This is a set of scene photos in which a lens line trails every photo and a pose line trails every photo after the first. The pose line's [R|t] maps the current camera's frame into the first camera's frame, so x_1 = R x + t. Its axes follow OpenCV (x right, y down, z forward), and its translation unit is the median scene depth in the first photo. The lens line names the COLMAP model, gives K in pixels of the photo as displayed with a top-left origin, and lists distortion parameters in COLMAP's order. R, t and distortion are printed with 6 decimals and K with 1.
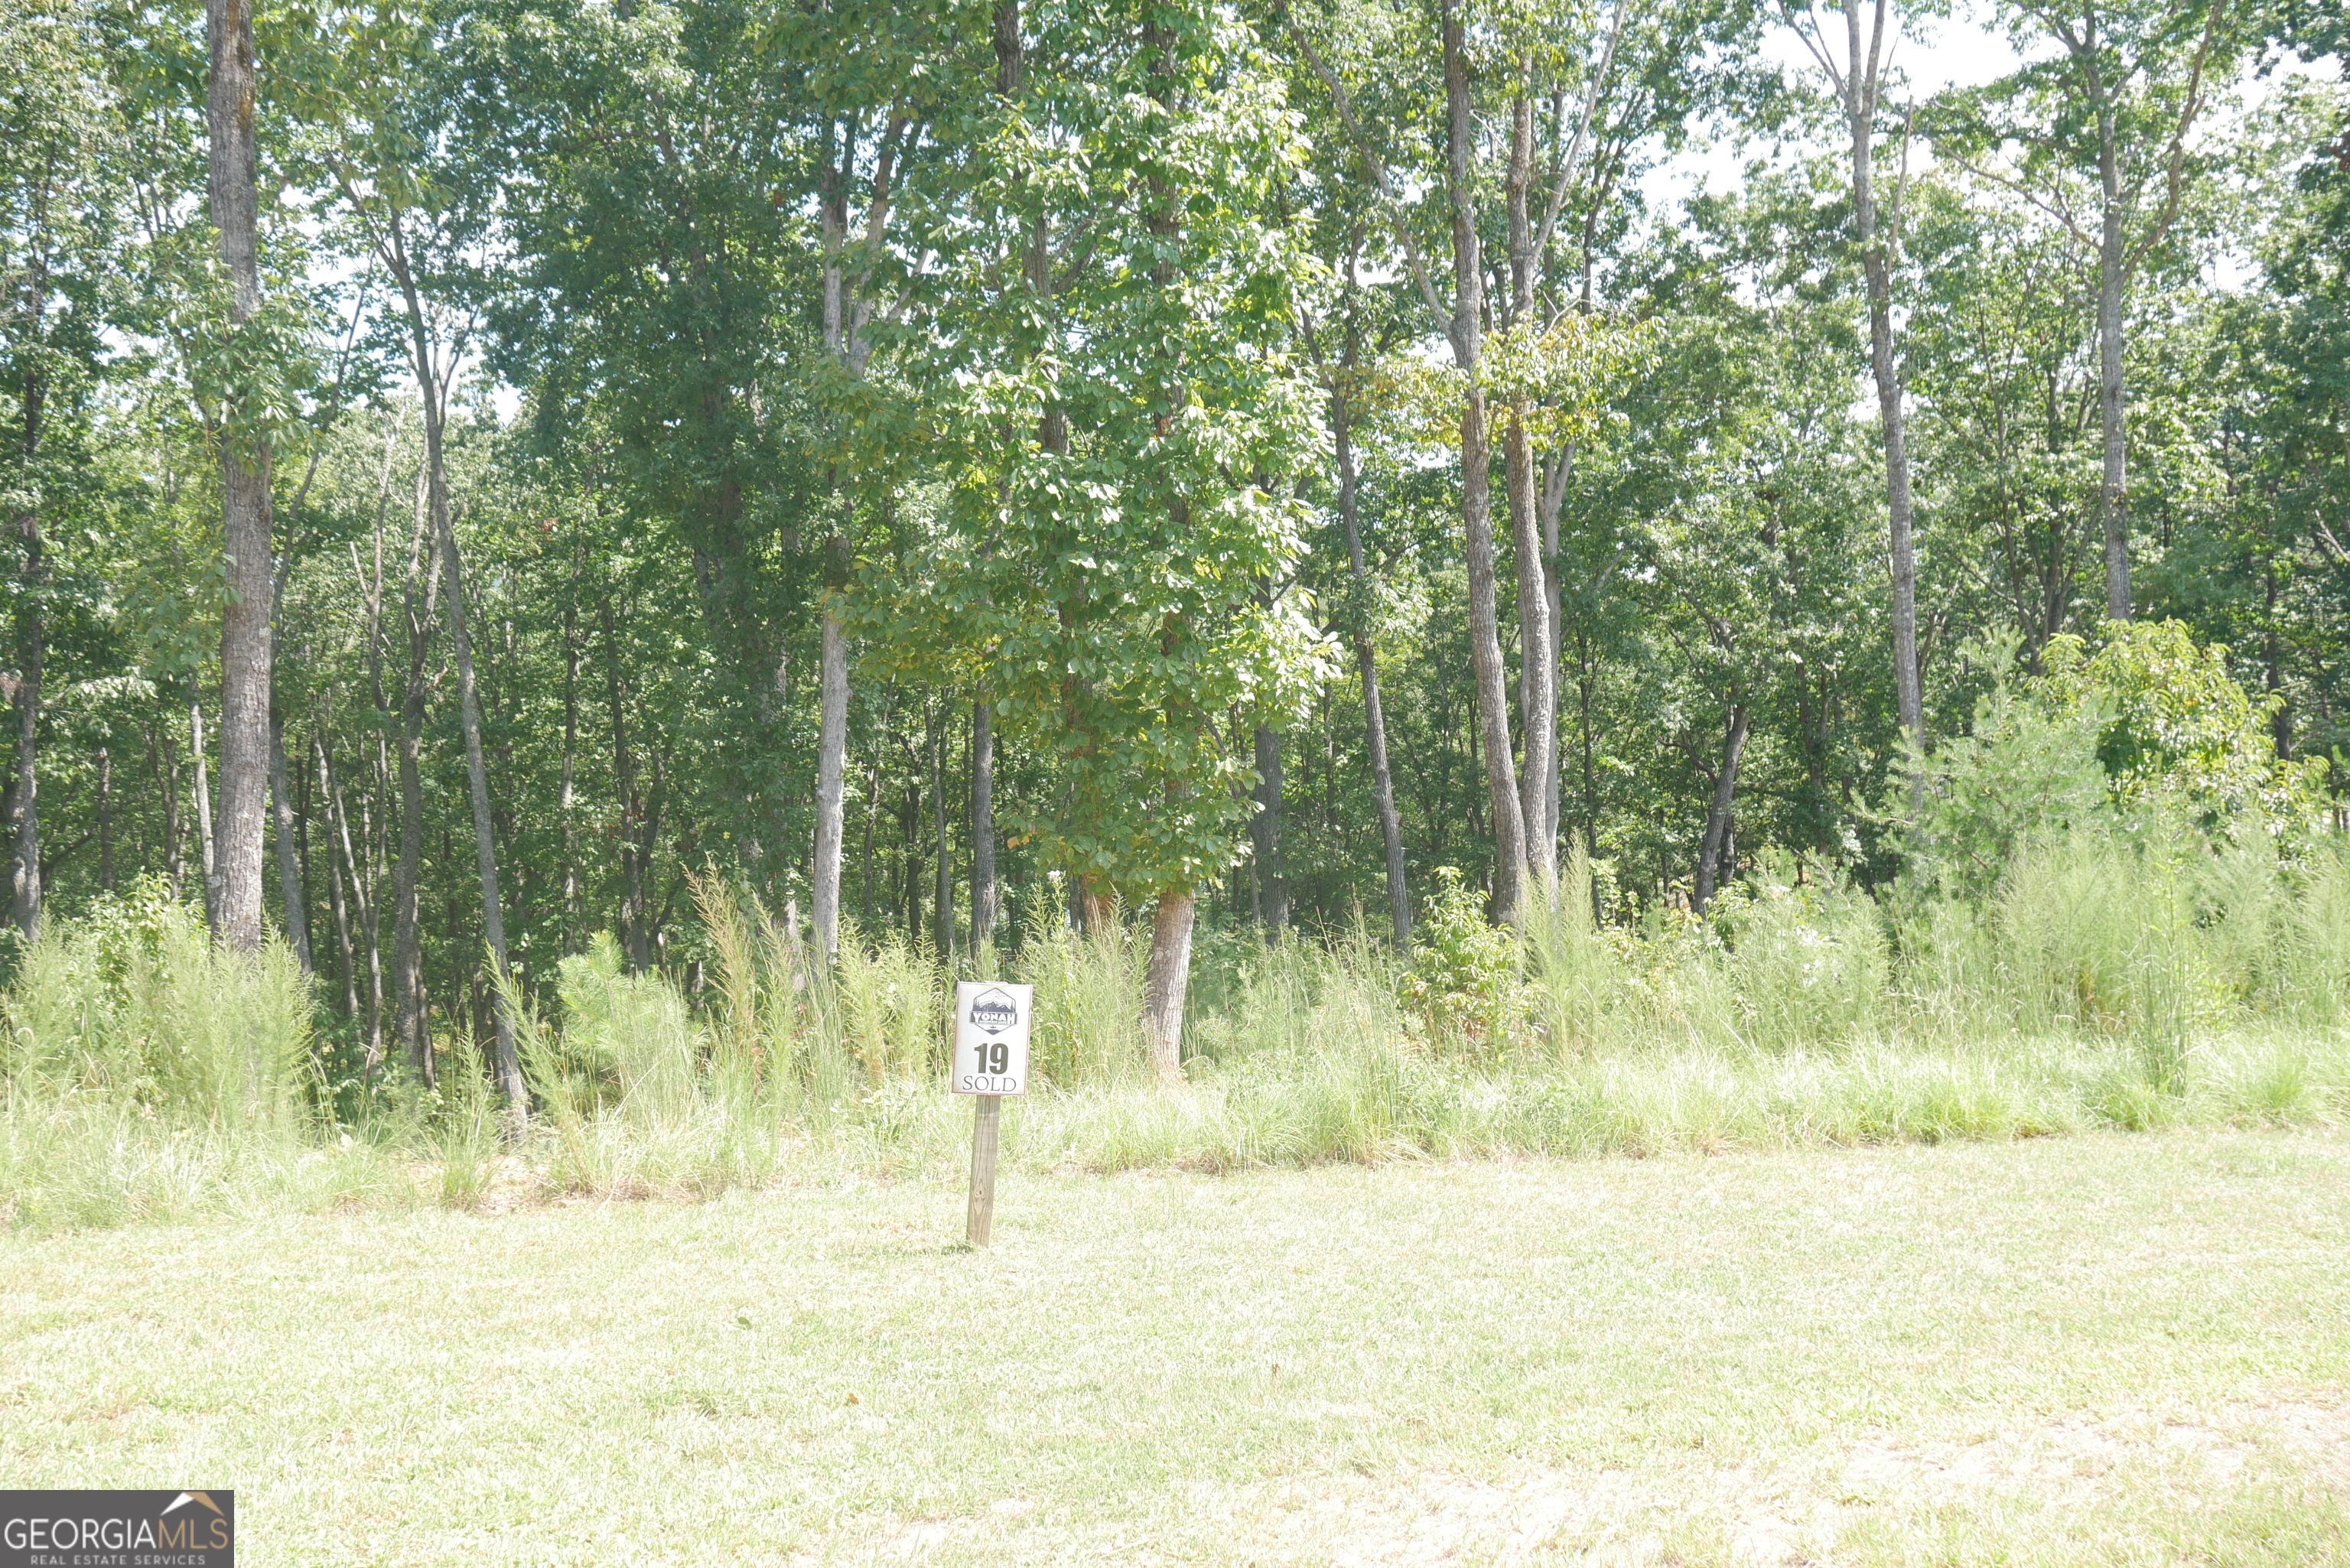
lens RADIAL K [[1953.1, 0, 1179.1], [0, 1953.1, 804.1], [0, 0, 1]] dist [-0.070913, 0.036860]
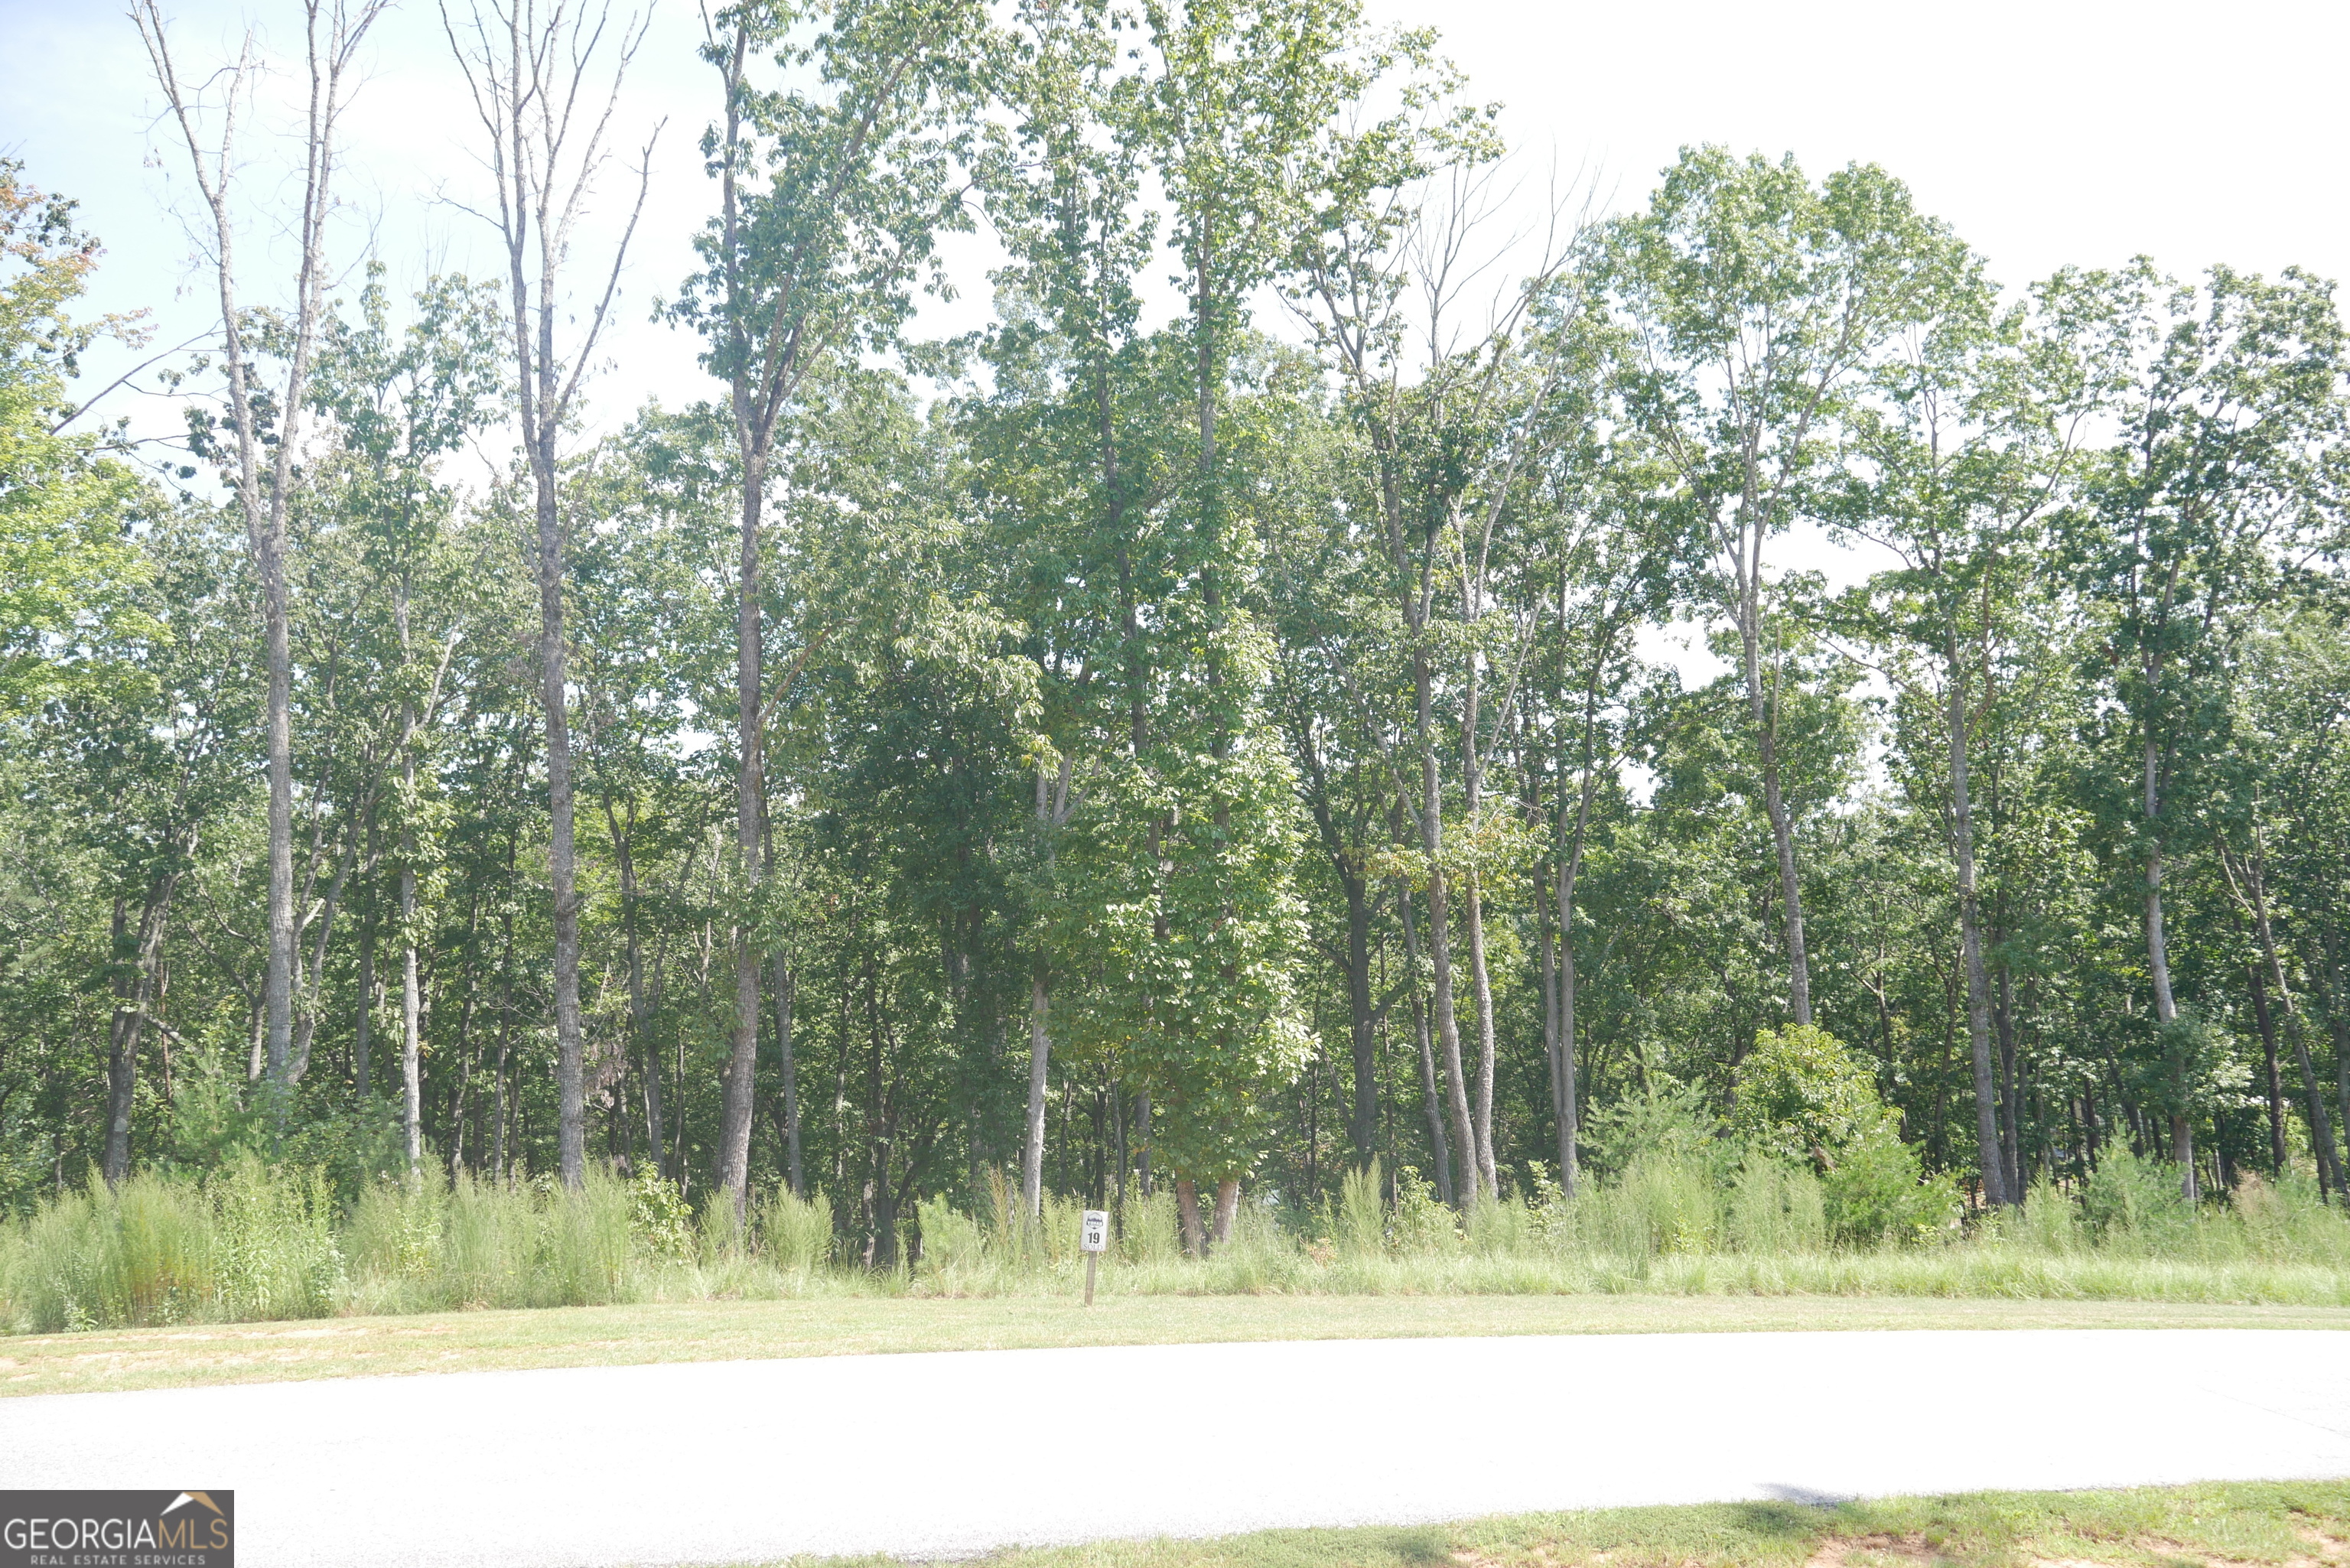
lens RADIAL K [[1953.1, 0, 1192.4], [0, 1953.1, 772.3], [0, 0, 1]] dist [-0.070913, 0.036860]
pose [[0.995339, -0.007695, -0.096136, 0.148900], [-0.007933, 0.986902, -0.161125, -0.038065], [0.096116, 0.161137, 0.982241, -0.862010]]
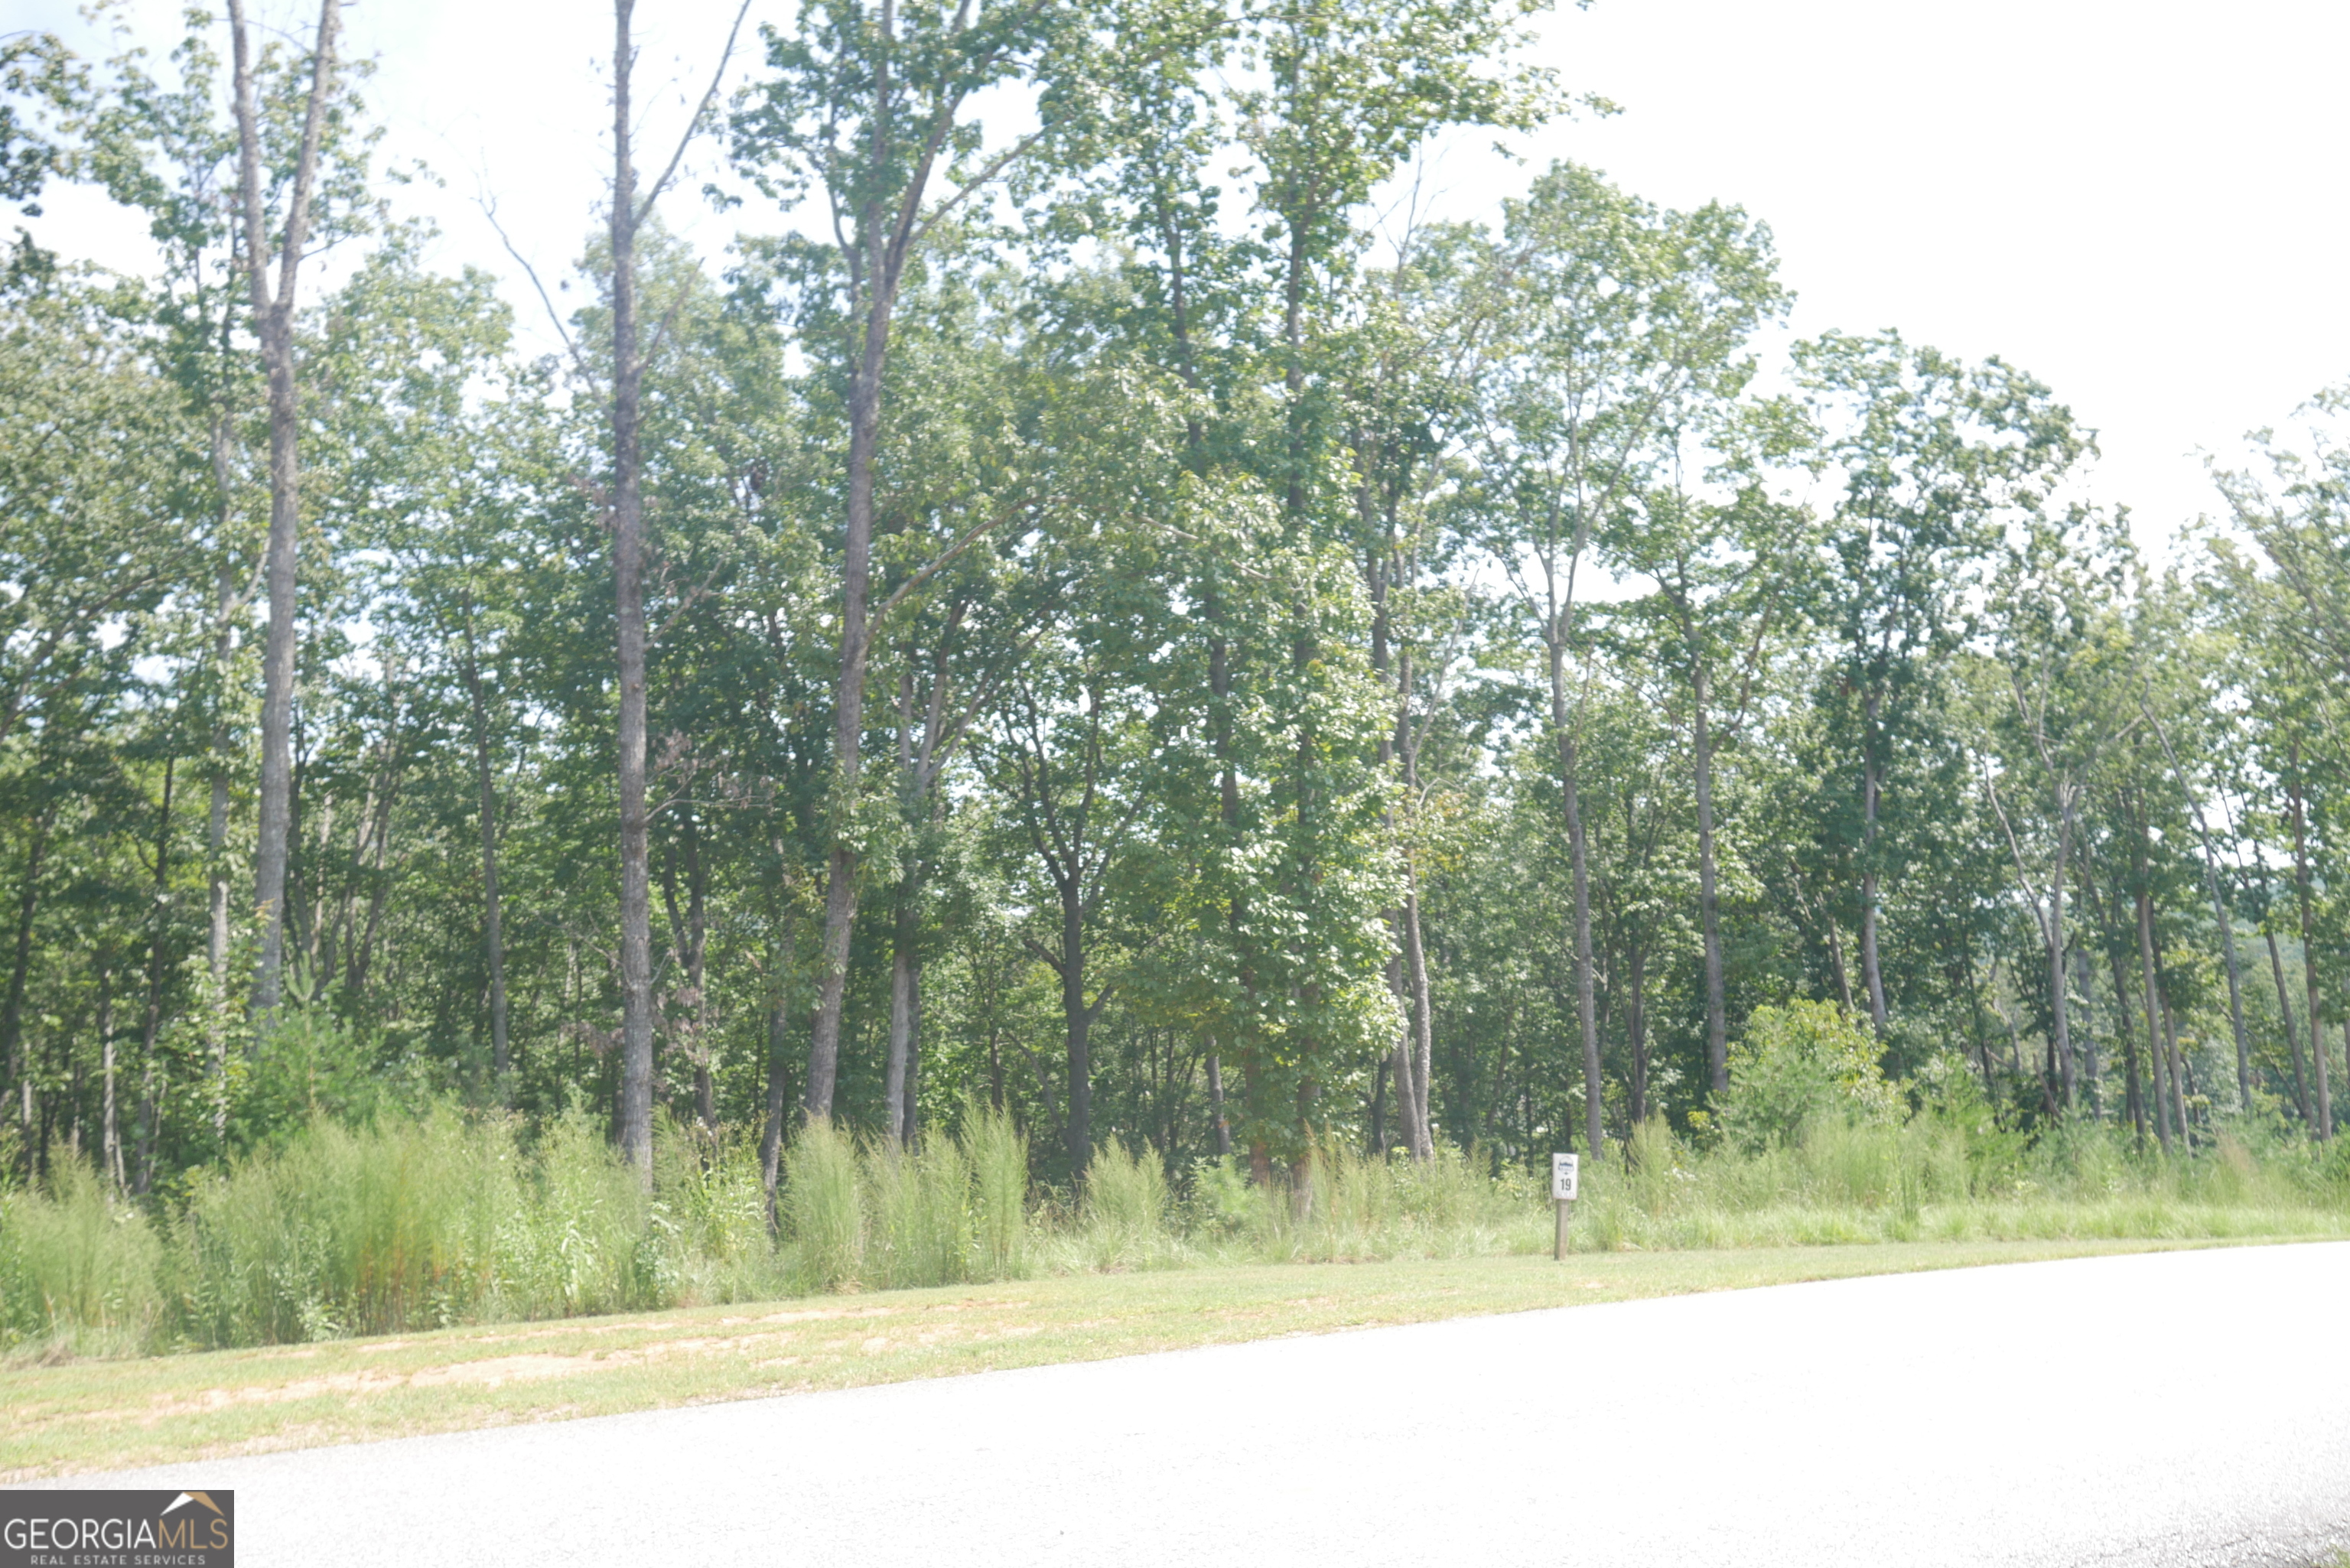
lens RADIAL K [[1953.1, 0, 1178.8], [0, 1953.1, 798.6], [0, 0, 1]] dist [-0.070913, 0.036860]
pose [[0.964575, 0.050532, 0.258922, -0.582346], [-0.005428, 0.985077, -0.172031, 0.034411], [-0.263751, 0.164531, 0.950455, -0.624981]]
